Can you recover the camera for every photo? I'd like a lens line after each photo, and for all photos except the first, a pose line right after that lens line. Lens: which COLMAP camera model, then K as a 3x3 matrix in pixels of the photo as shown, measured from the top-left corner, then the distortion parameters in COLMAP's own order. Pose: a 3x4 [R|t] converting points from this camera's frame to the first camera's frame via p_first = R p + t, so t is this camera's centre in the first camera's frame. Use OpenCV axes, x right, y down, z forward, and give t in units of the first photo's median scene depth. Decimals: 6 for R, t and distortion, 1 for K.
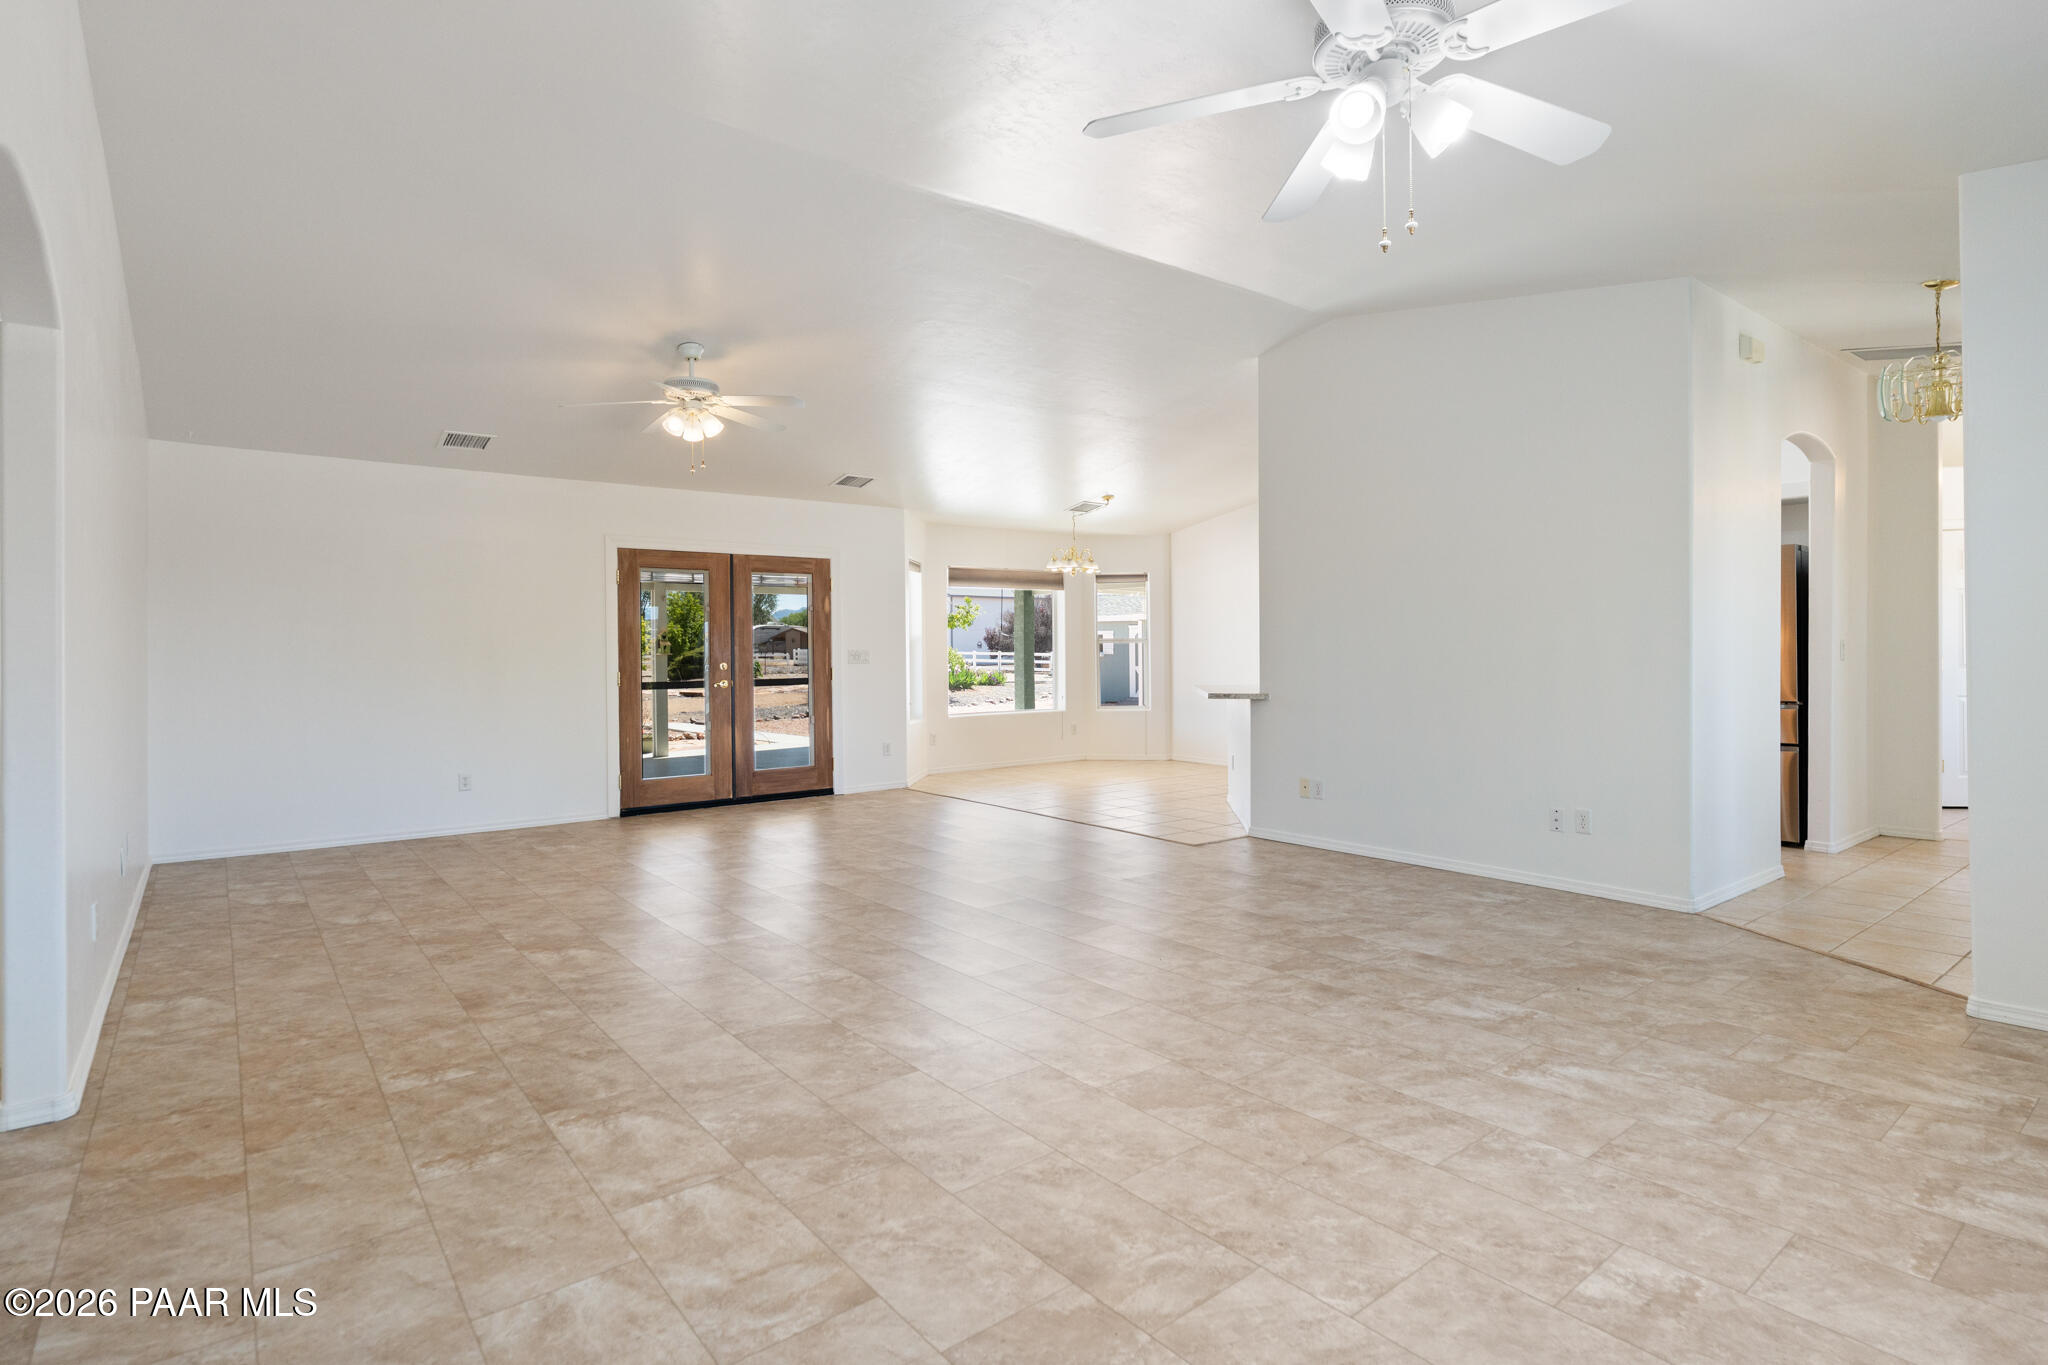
lens RADIAL K [[1022.2, 0, 1015.0], [0, 1022.2, 673.1], [0, 0, 1]] dist [-0.001056, -0.000010]
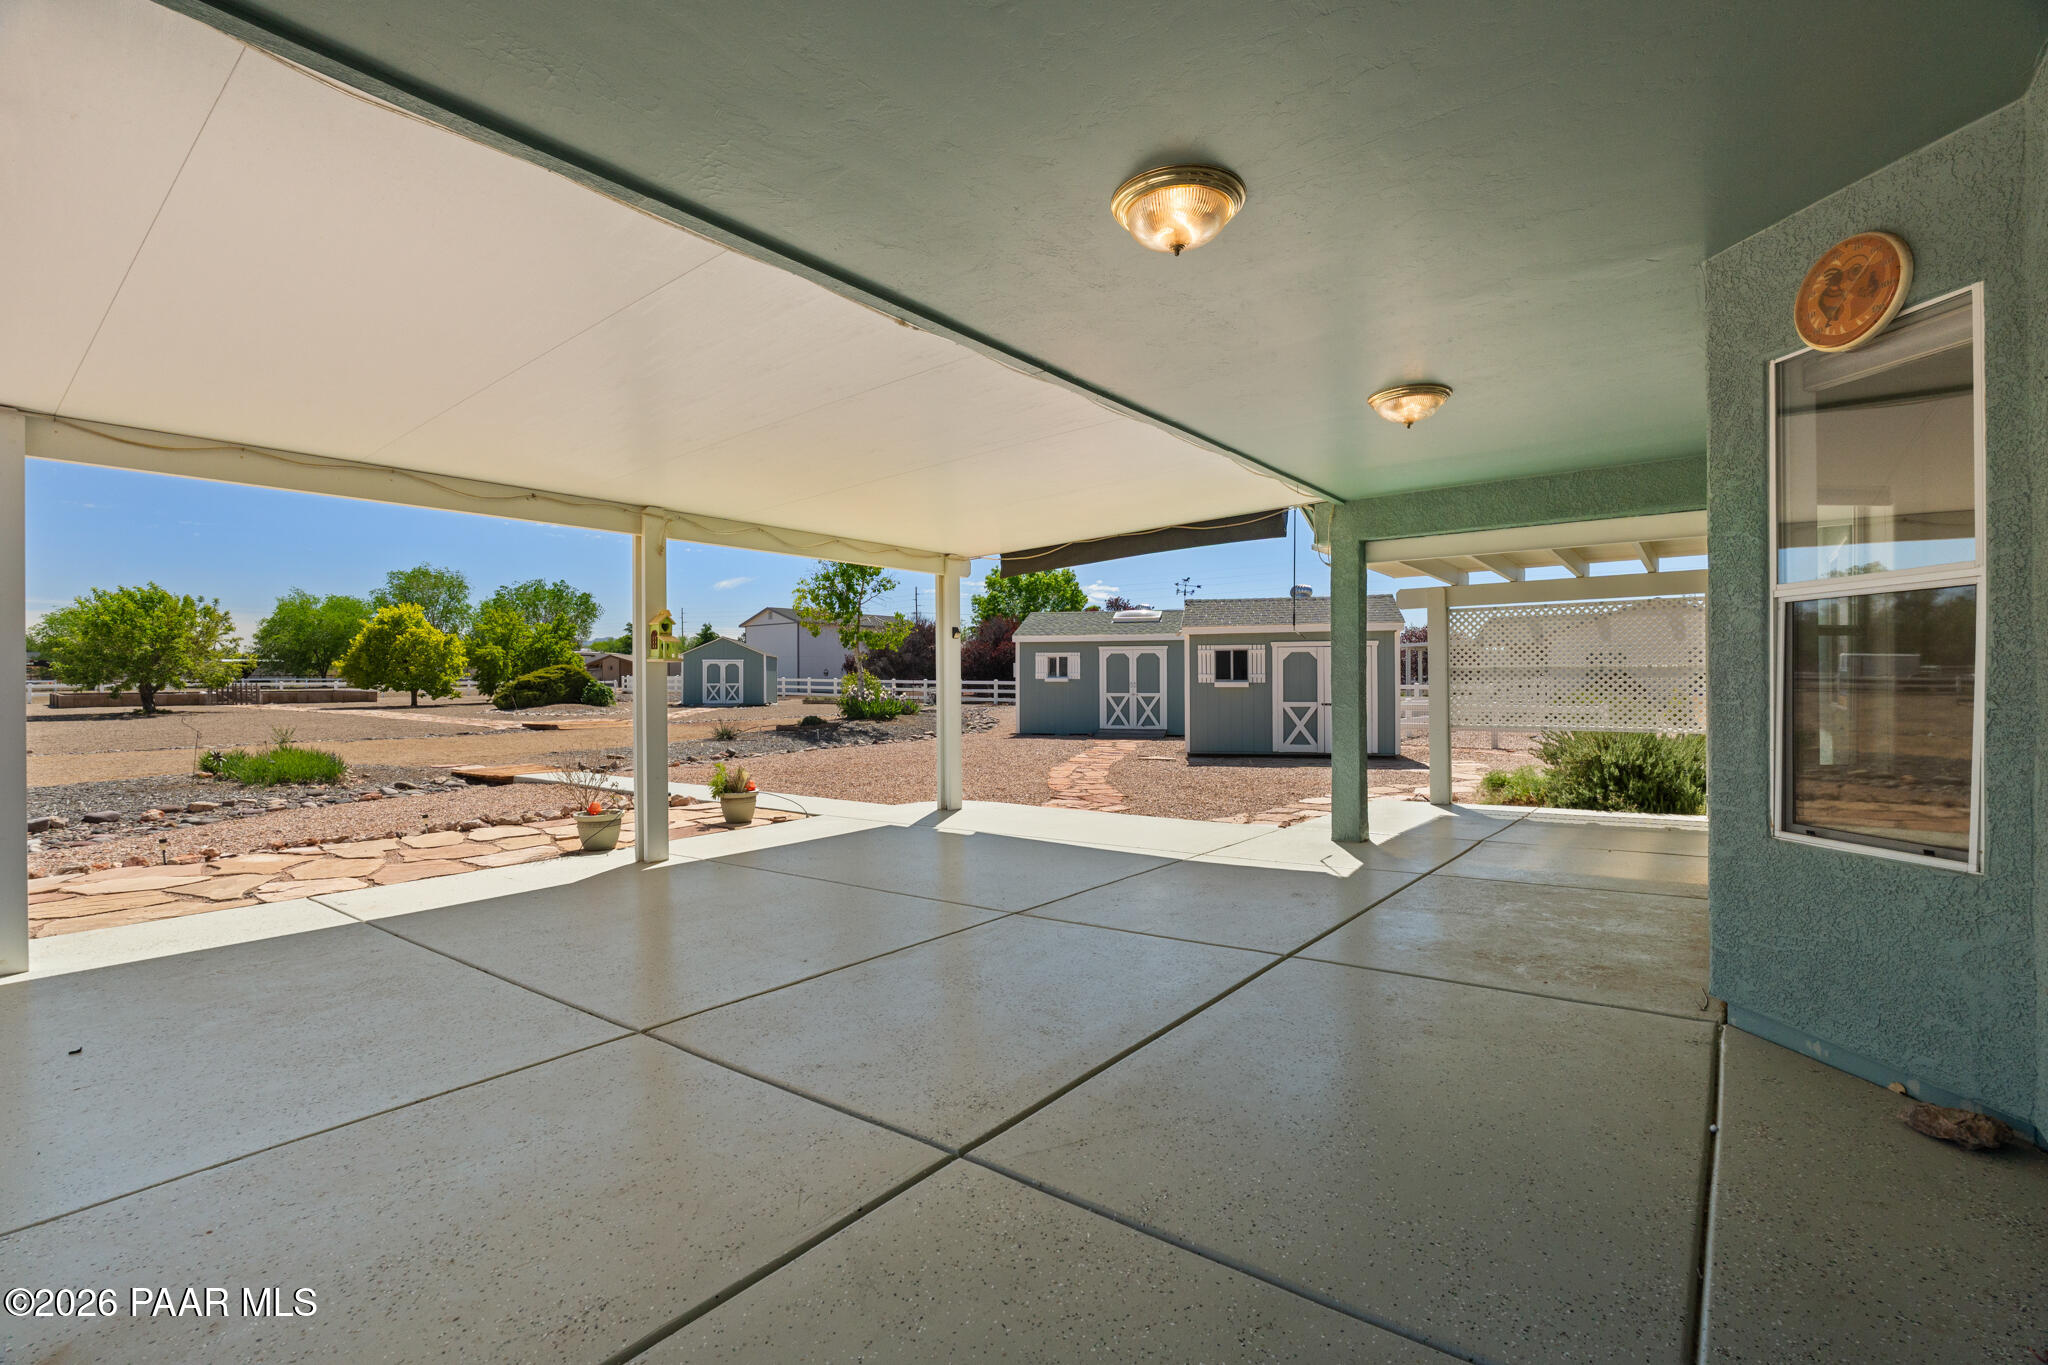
lens RADIAL K [[905.7, 0, 1013.1], [0, 905.7, 685.9], [0, 0, 1]] dist [-0.005411, 0.001476]
pose [[0.974337, 0.004349, 0.225051, -0.073948], [-0.000484, 0.999851, -0.017227, 0.000386], [-0.225092, 0.016676, 0.974195, 0.143402]]
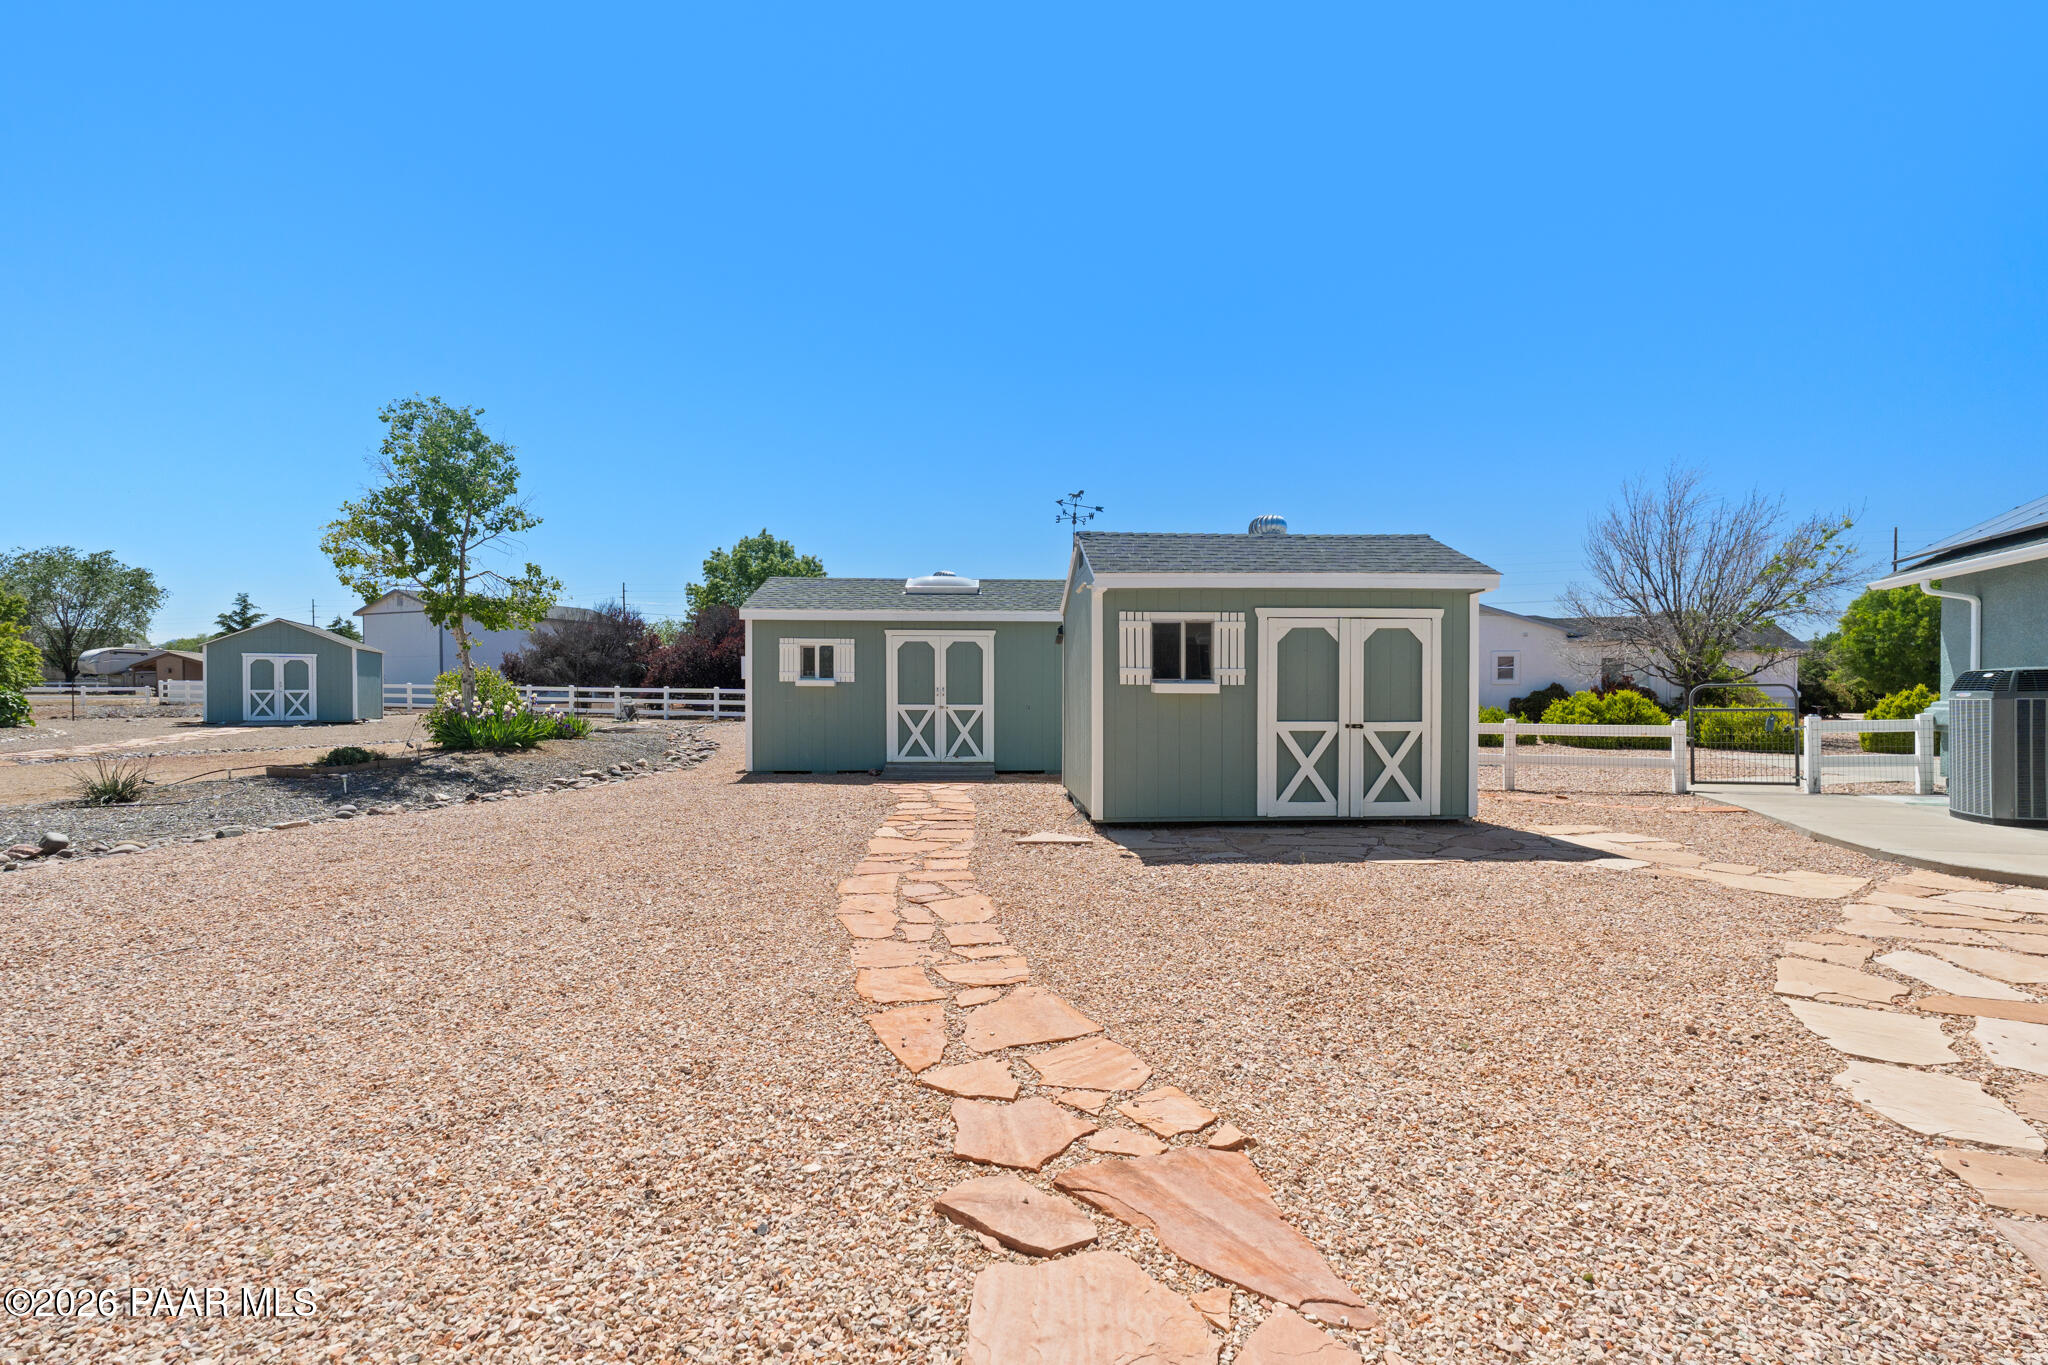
lens RADIAL K [[911.5, 0, 1017.7], [0, 911.5, 715.9], [0, 0, 1]] dist [-0.006307, 0.000446]
pose [[0.866492, -0.003322, 0.499179, -0.038427], [0.001971, 0.999993, 0.003232, -0.001134], [-0.499187, -0.001817, 0.866493, 0.298680]]
